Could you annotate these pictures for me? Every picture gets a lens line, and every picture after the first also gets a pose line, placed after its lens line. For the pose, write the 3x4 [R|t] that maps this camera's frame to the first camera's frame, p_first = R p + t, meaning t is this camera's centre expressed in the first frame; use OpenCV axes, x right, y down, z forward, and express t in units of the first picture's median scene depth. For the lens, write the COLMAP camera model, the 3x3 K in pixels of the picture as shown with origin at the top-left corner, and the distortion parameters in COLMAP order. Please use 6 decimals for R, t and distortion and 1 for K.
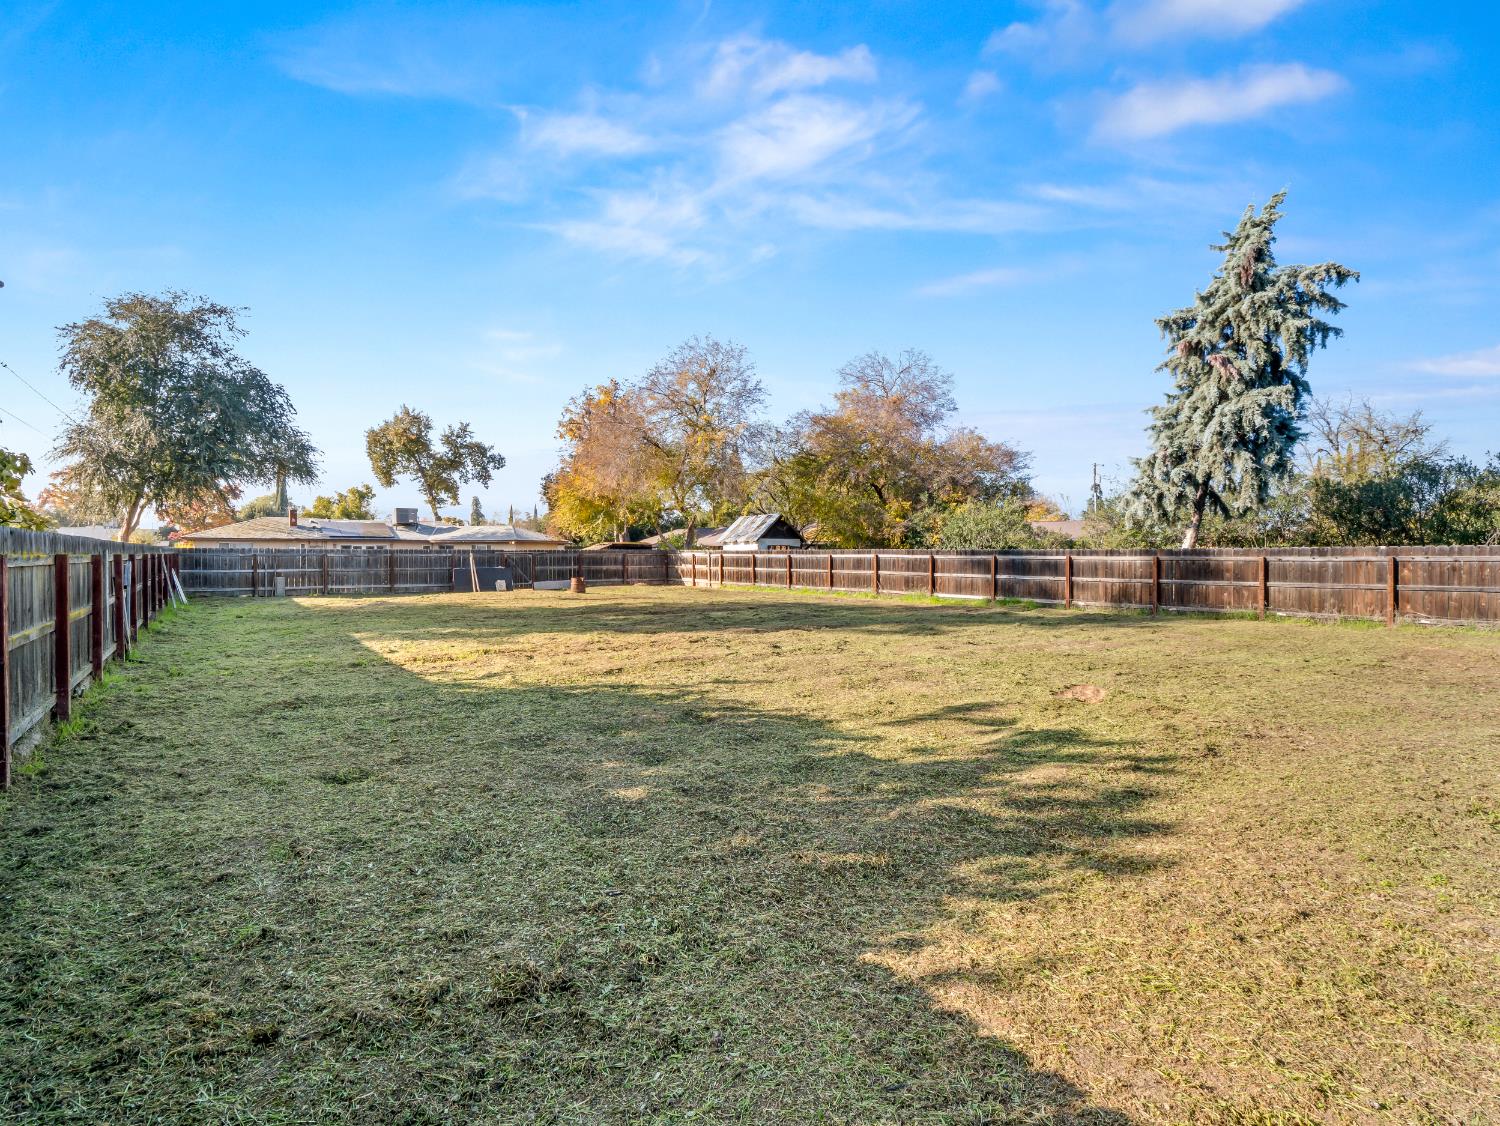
lens RADIAL K [[728.4, 0, 750.6], [0, 728.4, 563.2], [0, 0, 1]] dist [-0.016415, 0.000128]
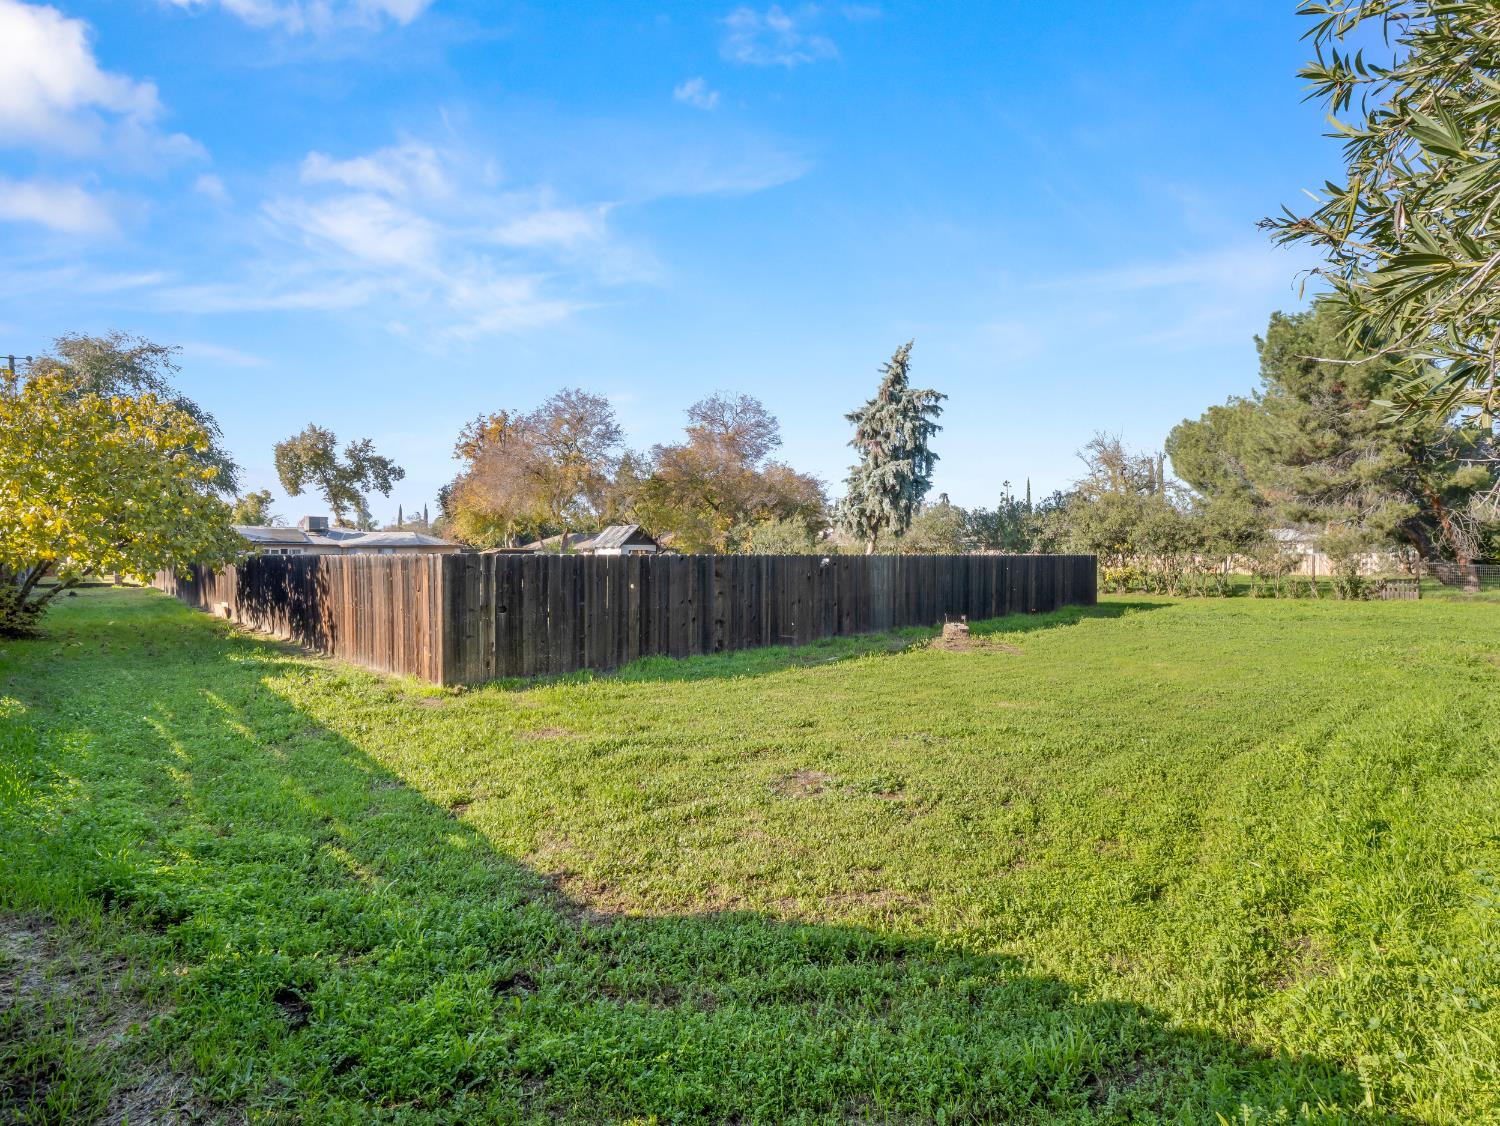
lens RADIAL K [[728.4, 0, 750.5], [0, 728.4, 560.4], [0, 0, 1]] dist [-0.016415, 0.000128]
pose [[0.990843, -0.000636, 0.135015, 0.057450], [0.001225, 0.999990, -0.004278, -0.000787], [-0.135011, 0.004404, 0.990834, -0.262969]]
